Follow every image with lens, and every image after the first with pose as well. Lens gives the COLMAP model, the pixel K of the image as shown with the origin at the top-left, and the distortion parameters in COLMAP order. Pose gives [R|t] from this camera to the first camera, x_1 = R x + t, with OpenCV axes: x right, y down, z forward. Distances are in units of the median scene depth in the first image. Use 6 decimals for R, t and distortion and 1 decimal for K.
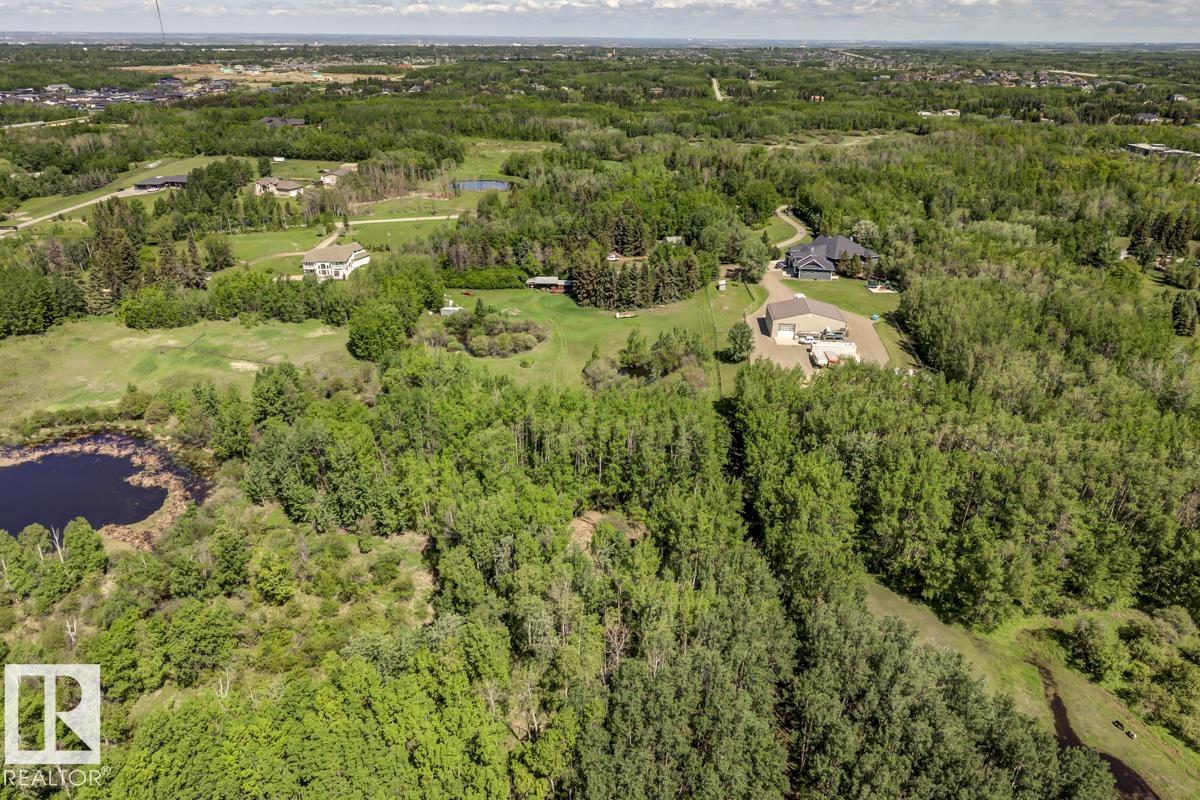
lens RADIAL K [[791.2, 0, 600.0], [0, 791.2, 400.0], [0, 0, 1]] dist [0.012865, -0.011564]
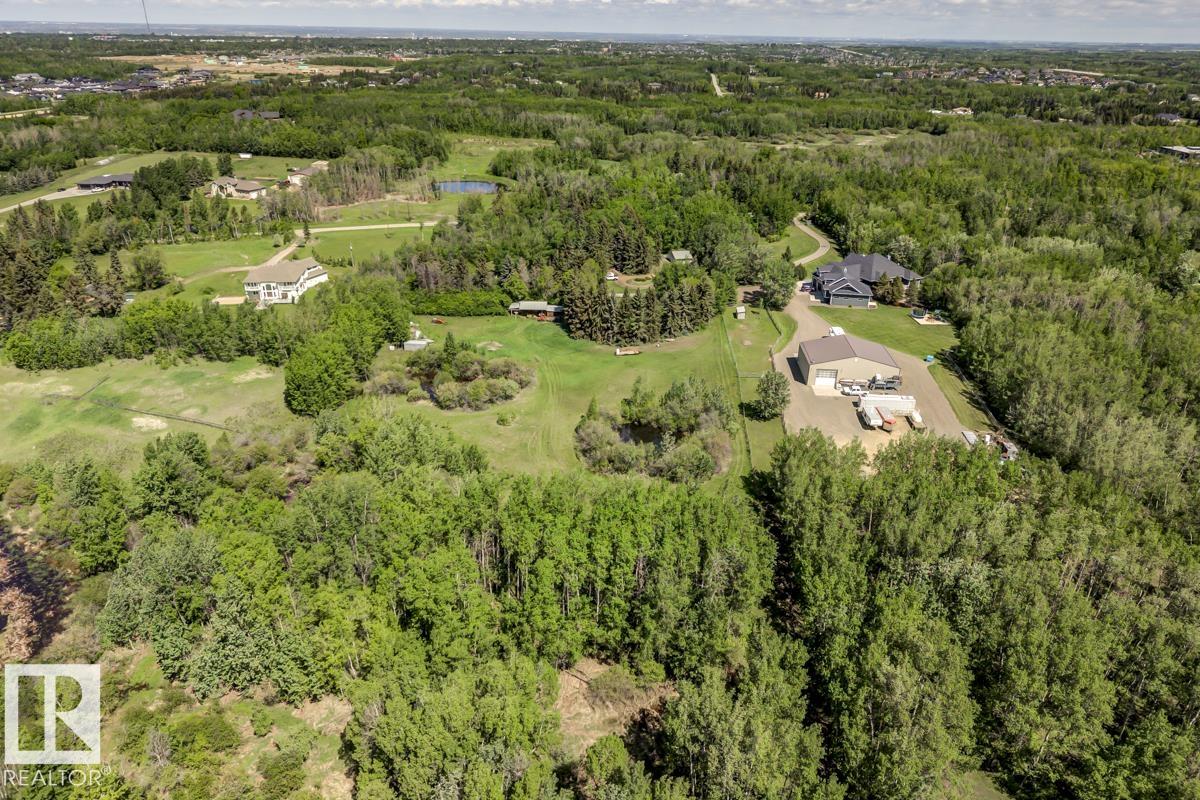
lens RADIAL K [[791.2, 0, 600.0], [0, 791.2, 400.0], [0, 0, 1]] dist [0.012865, -0.011564]
pose [[0.999950, 0.005536, 0.008322, -0.002682], [-0.005576, 0.999973, 0.004886, -0.051942], [-0.008295, -0.004932, 0.999953, 0.144846]]
